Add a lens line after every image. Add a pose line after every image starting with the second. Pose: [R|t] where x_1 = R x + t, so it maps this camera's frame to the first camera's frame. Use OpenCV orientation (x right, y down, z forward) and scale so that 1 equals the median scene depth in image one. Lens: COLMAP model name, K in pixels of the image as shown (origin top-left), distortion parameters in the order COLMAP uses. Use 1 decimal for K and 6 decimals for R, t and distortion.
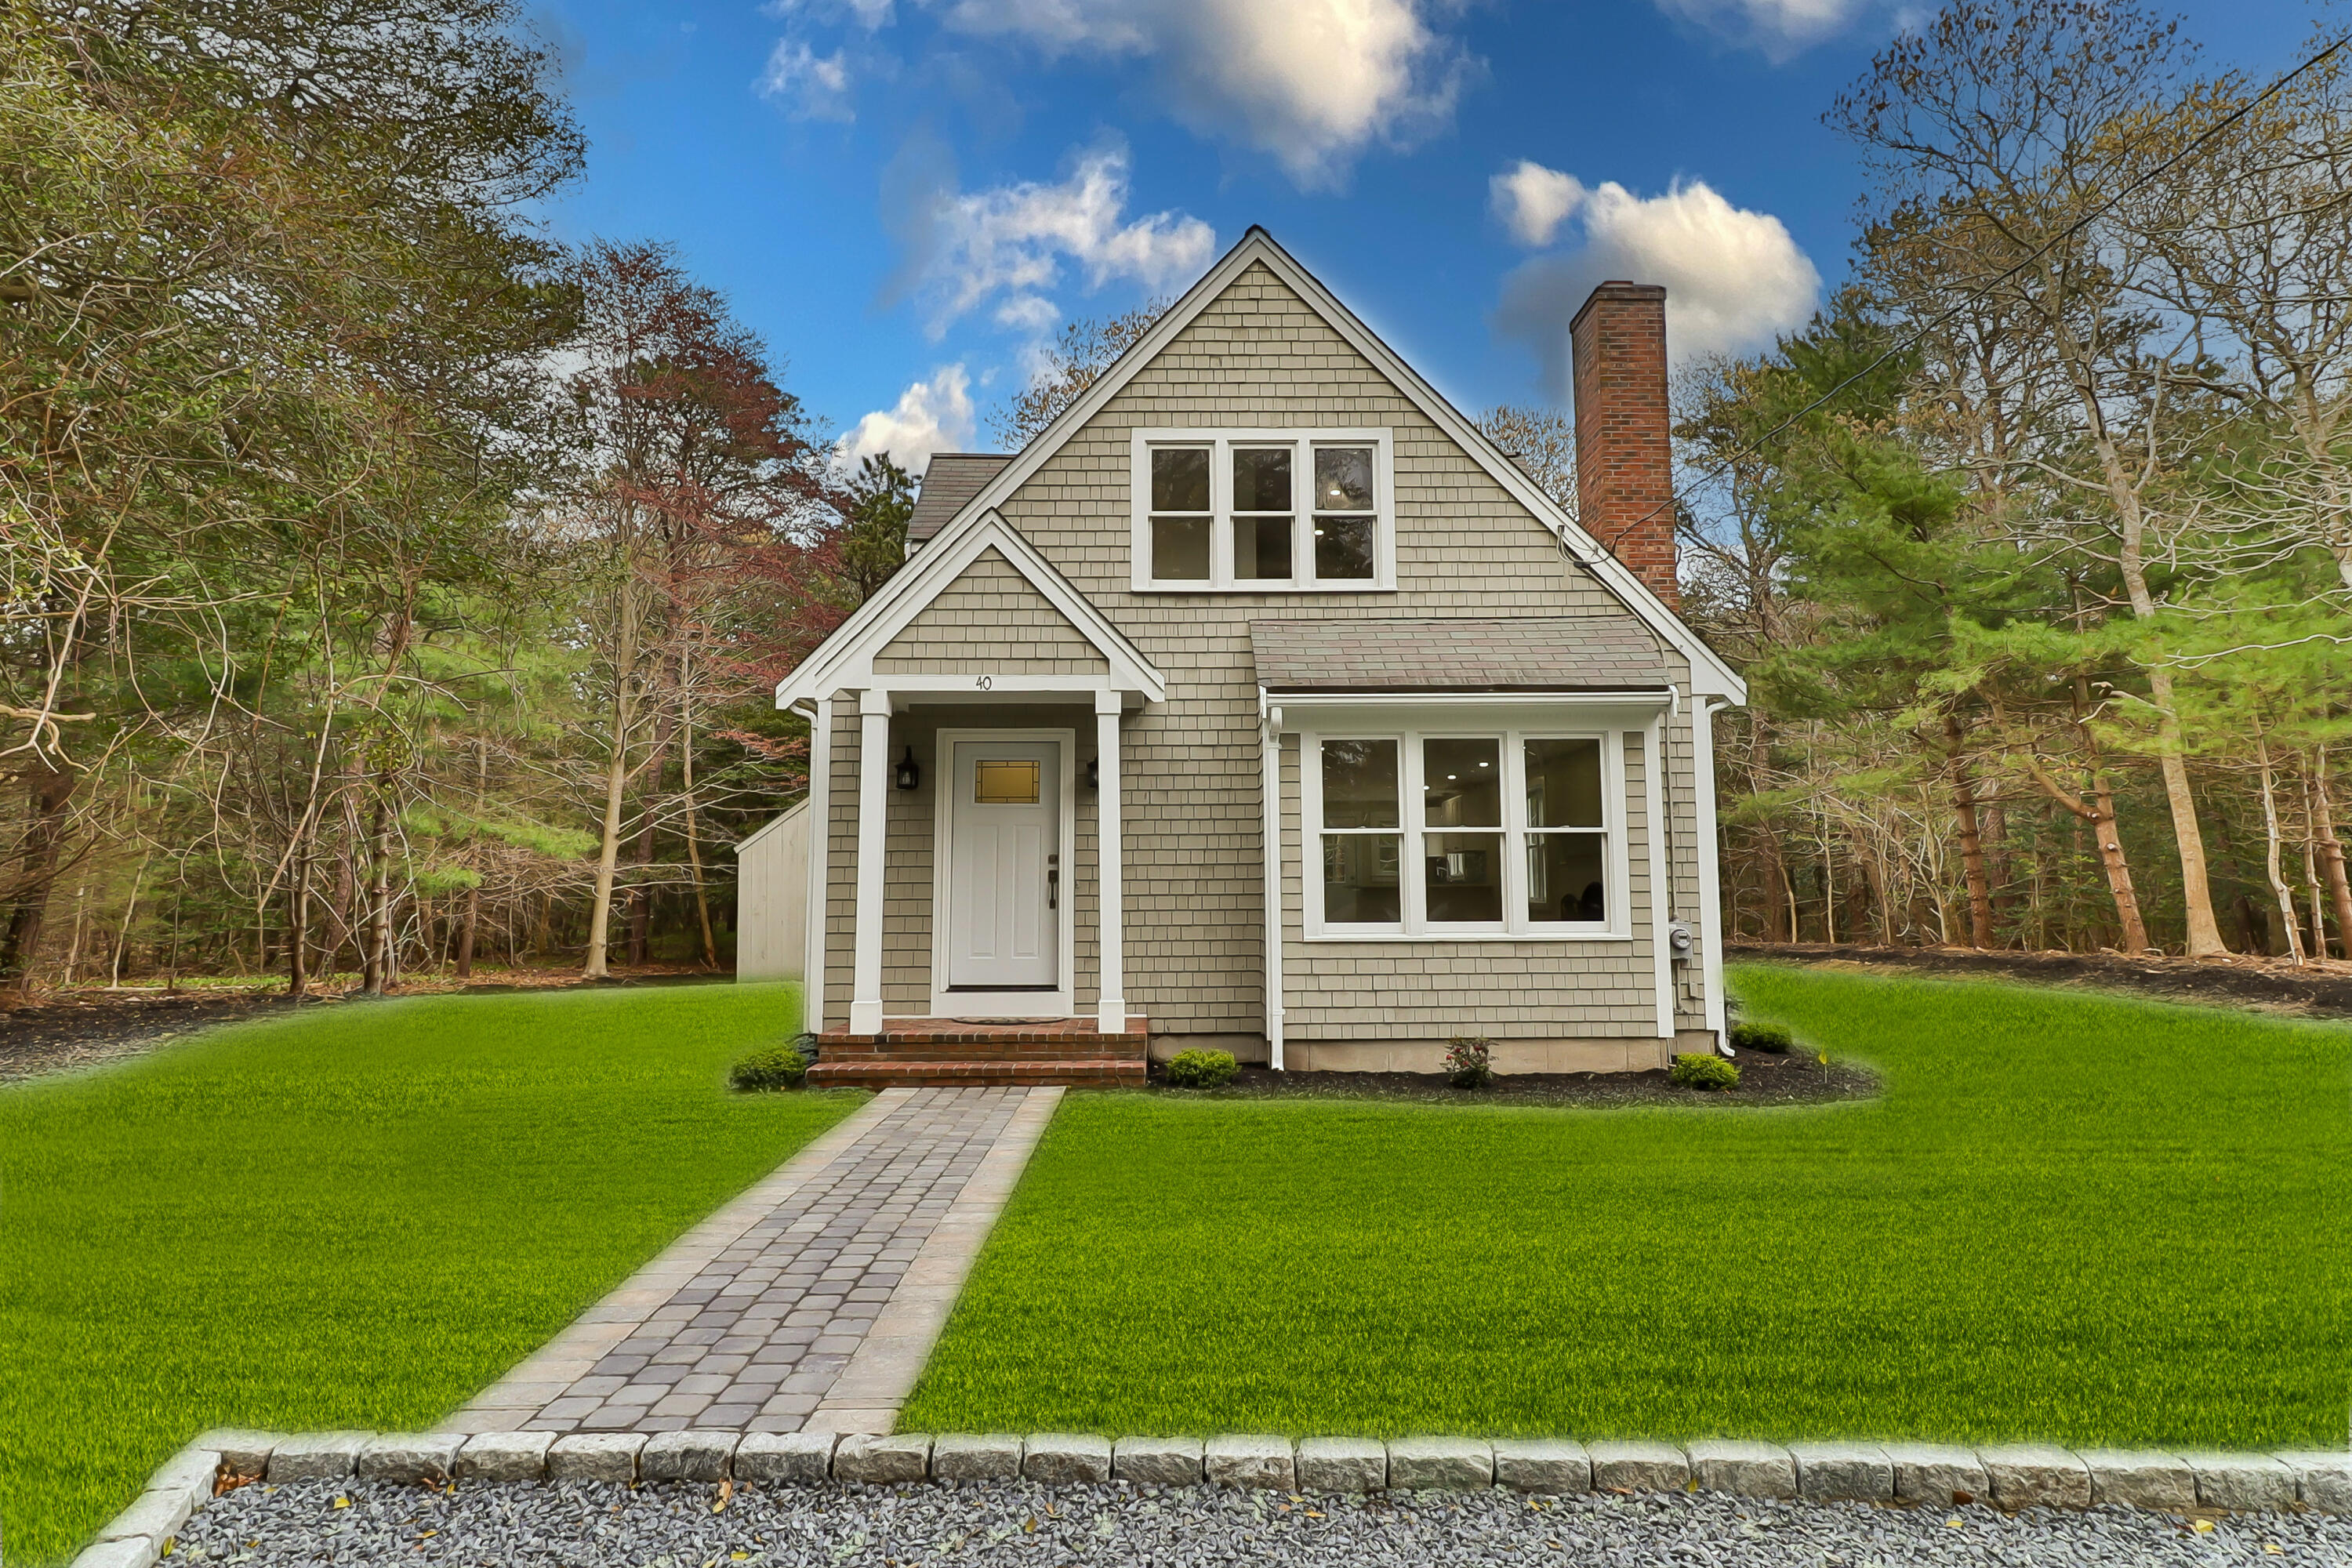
lens RADIAL K [[1267.5, 0, 1195.5], [0, 1267.5, 751.6], [0, 0, 1]] dist [0.012490, -0.000481]
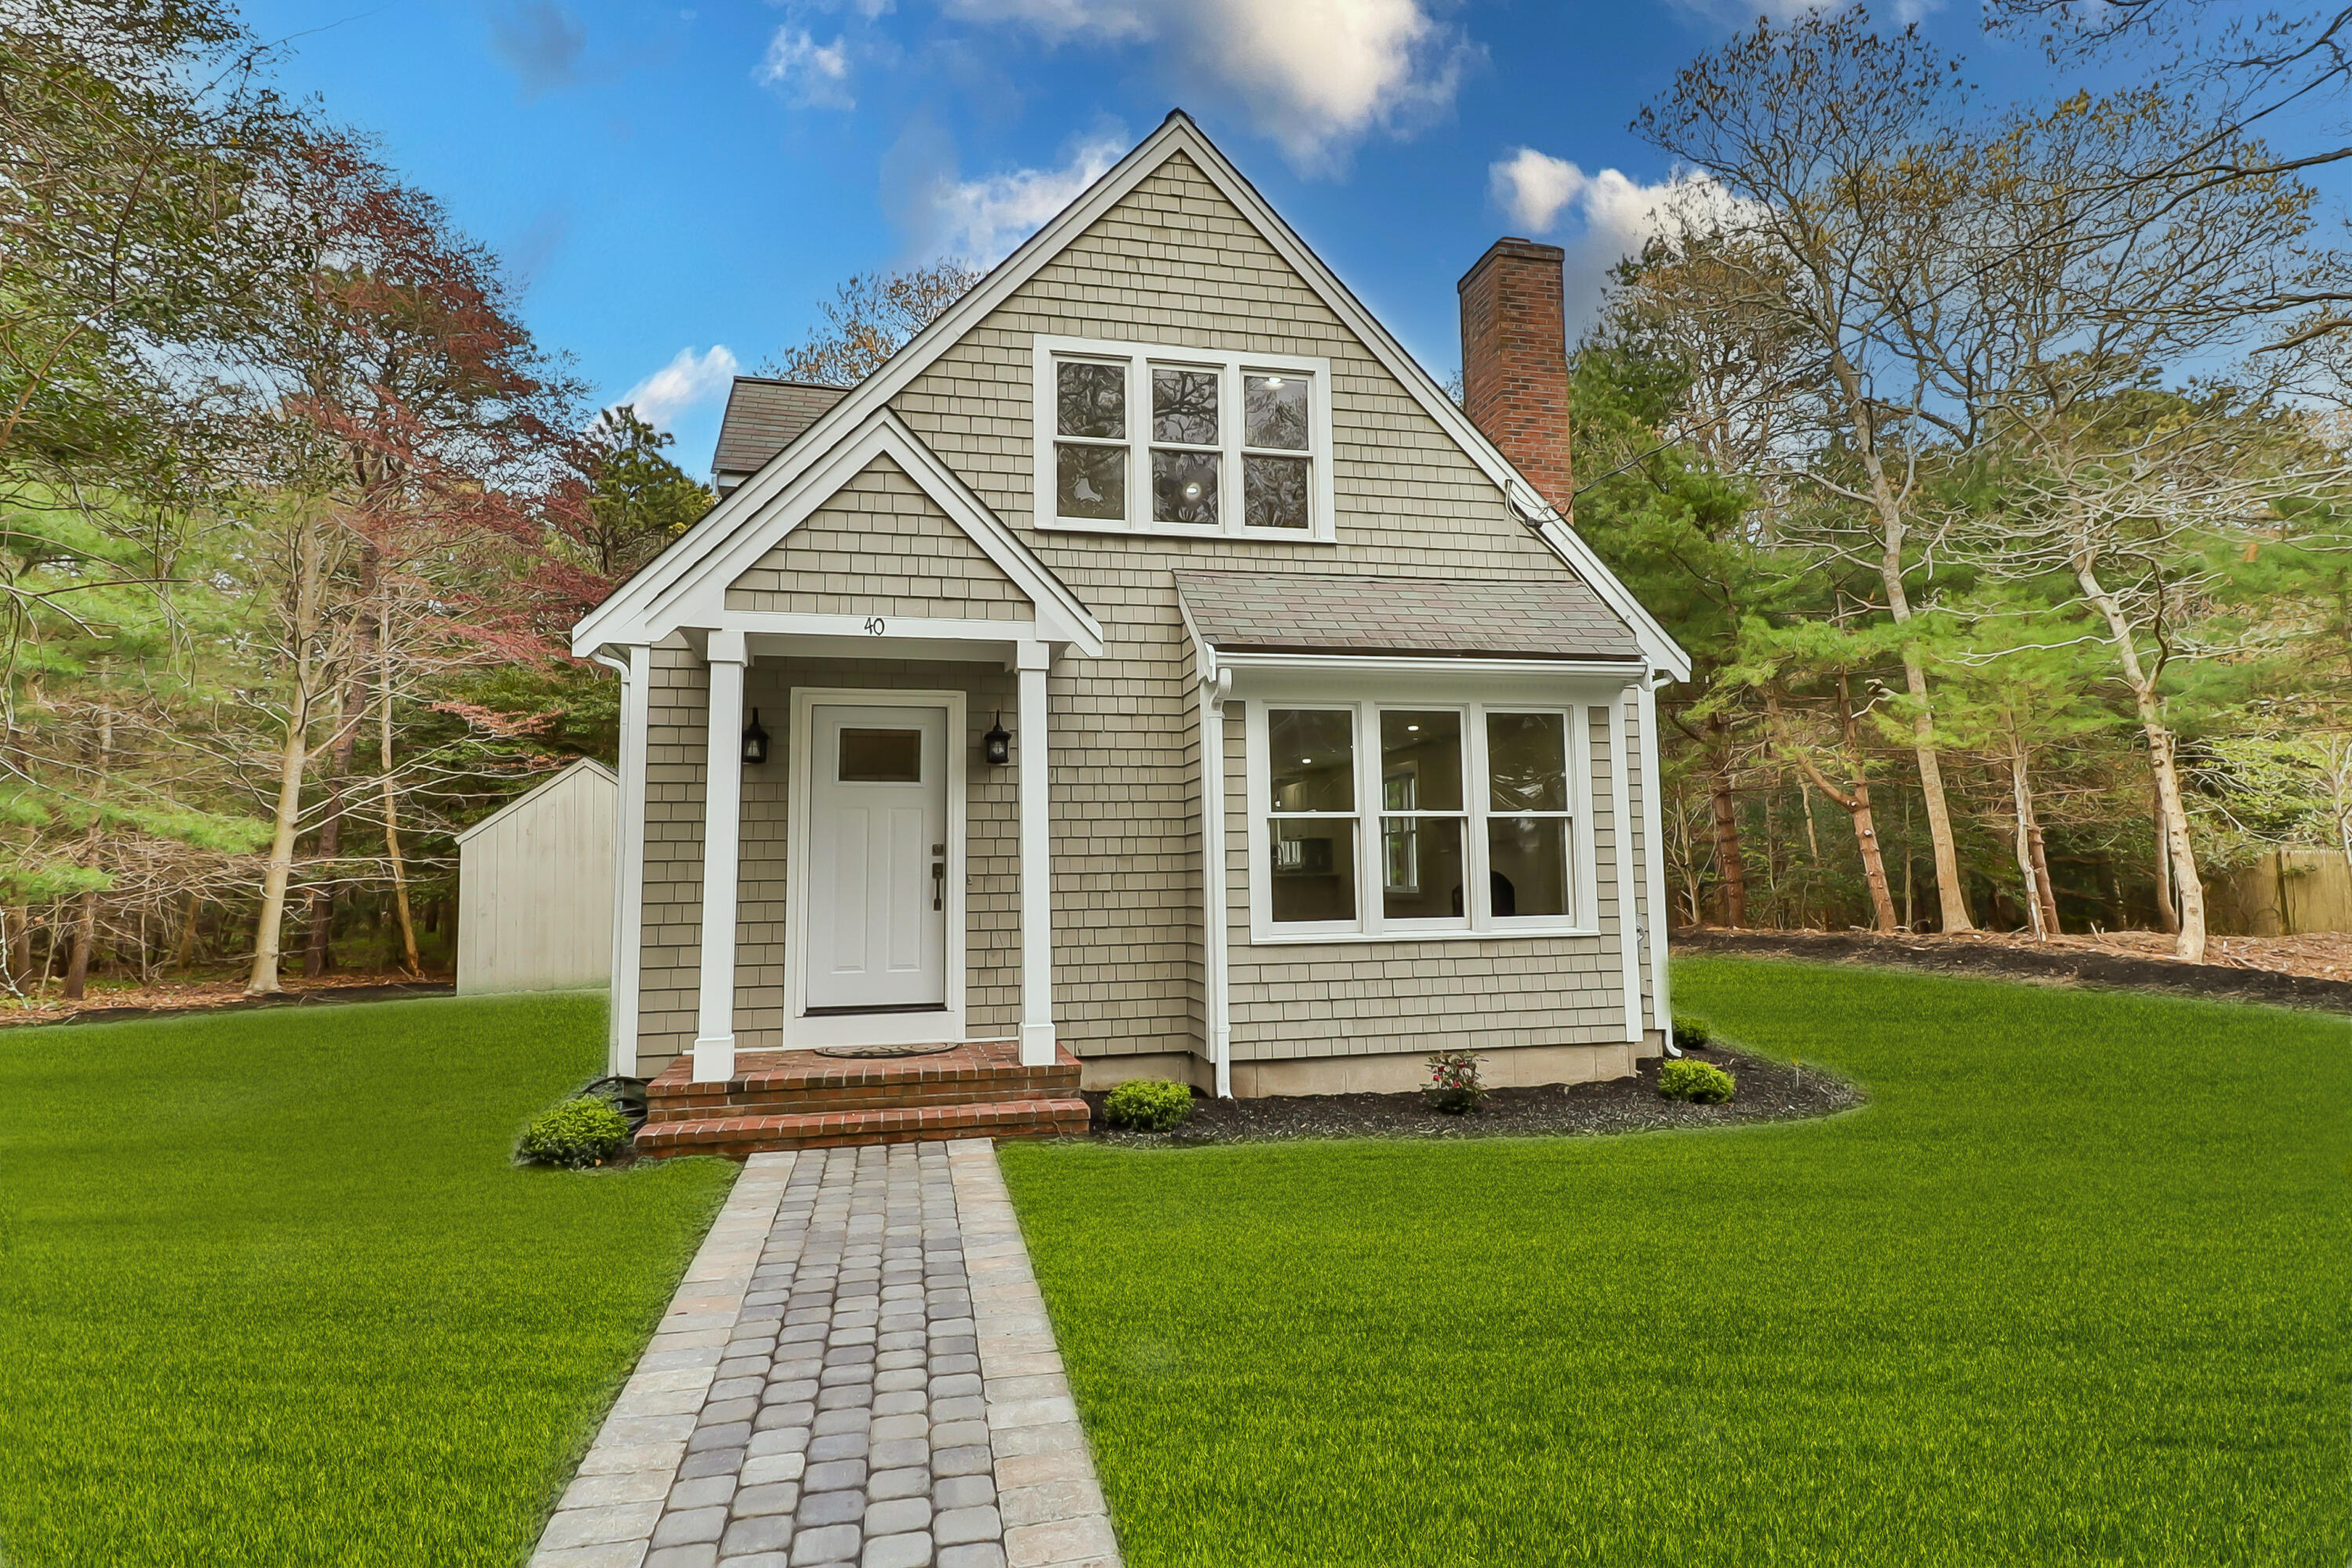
lens RADIAL K [[1211.3, 0, 1183.4], [0, 1211.3, 752.3], [0, 0, 1]] dist [0.025164, 0.002702]
pose [[0.978110, 0.011497, 0.207769, -0.118918], [-0.012784, 0.999907, 0.004851, 0.015925], [-0.207694, -0.007401, 0.978166, 0.196970]]
